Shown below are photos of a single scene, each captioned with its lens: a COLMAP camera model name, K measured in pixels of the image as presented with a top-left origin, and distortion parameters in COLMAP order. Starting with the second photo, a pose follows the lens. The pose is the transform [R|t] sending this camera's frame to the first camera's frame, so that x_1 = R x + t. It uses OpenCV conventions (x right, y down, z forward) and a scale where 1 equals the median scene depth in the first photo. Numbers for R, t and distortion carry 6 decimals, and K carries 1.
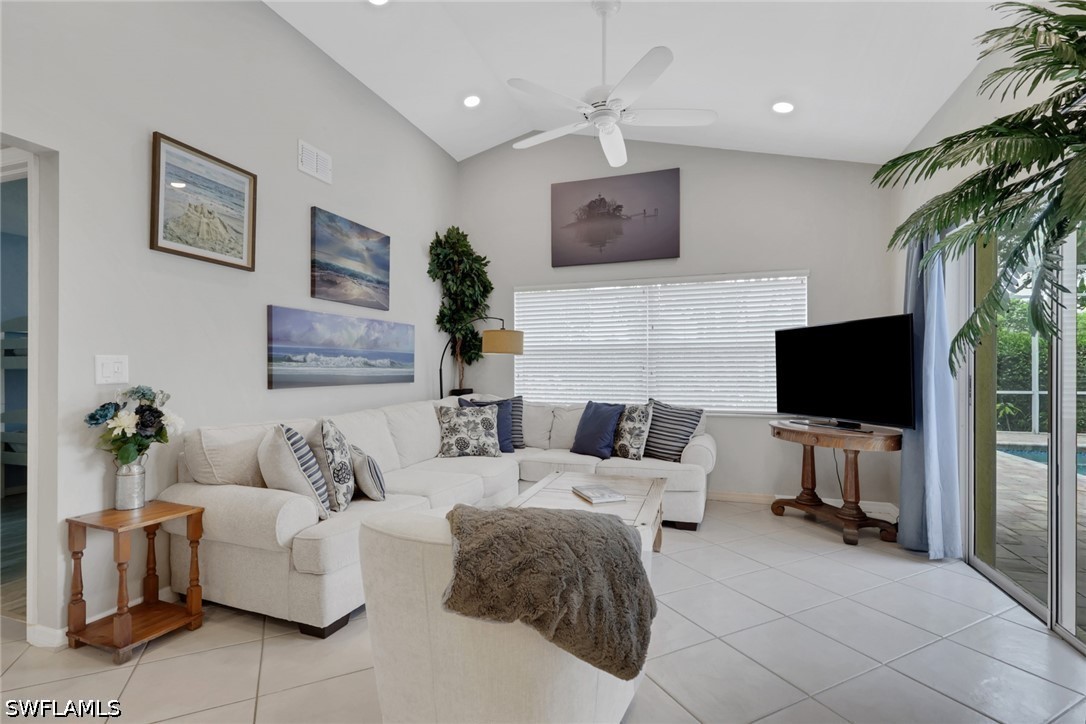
lens RADIAL K [[507.2, 0, 544.1], [0, 507.2, 367.6], [0, 0, 1]] dist [-0.000635, 0.000220]
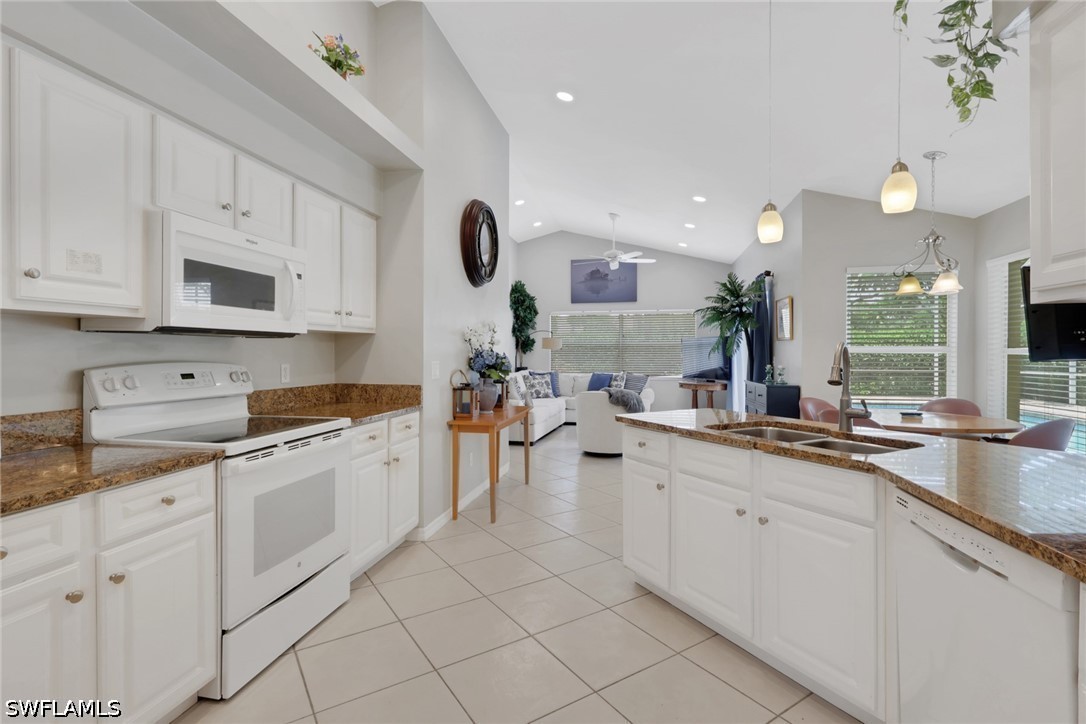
lens RADIAL K [[507.2, 0, 535.4], [0, 507.2, 353.6], [0, 0, 1]] dist [-0.000635, 0.000220]
pose [[0.994262, 0.001144, 0.106970, -0.360017], [-0.001554, 0.999992, 0.003749, -0.017040], [-0.106965, -0.003894, 0.994255, -0.991294]]
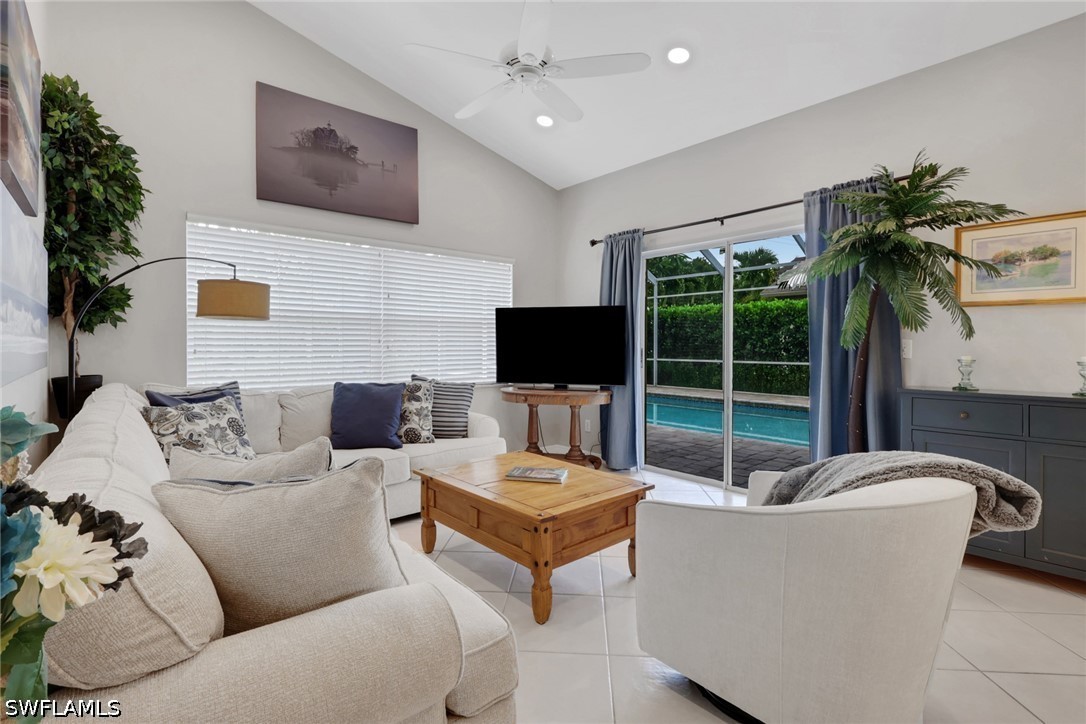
lens RADIAL K [[507.2, 0, 539.1], [0, 507.2, 343.3], [0, 0, 1]] dist [-0.000635, 0.000220]
pose [[0.508149, 0.005254, 0.861253, -0.440285], [-0.006297, 0.999977, -0.002385, 0.004937], [-0.861246, -0.004211, 0.508170, 0.331146]]
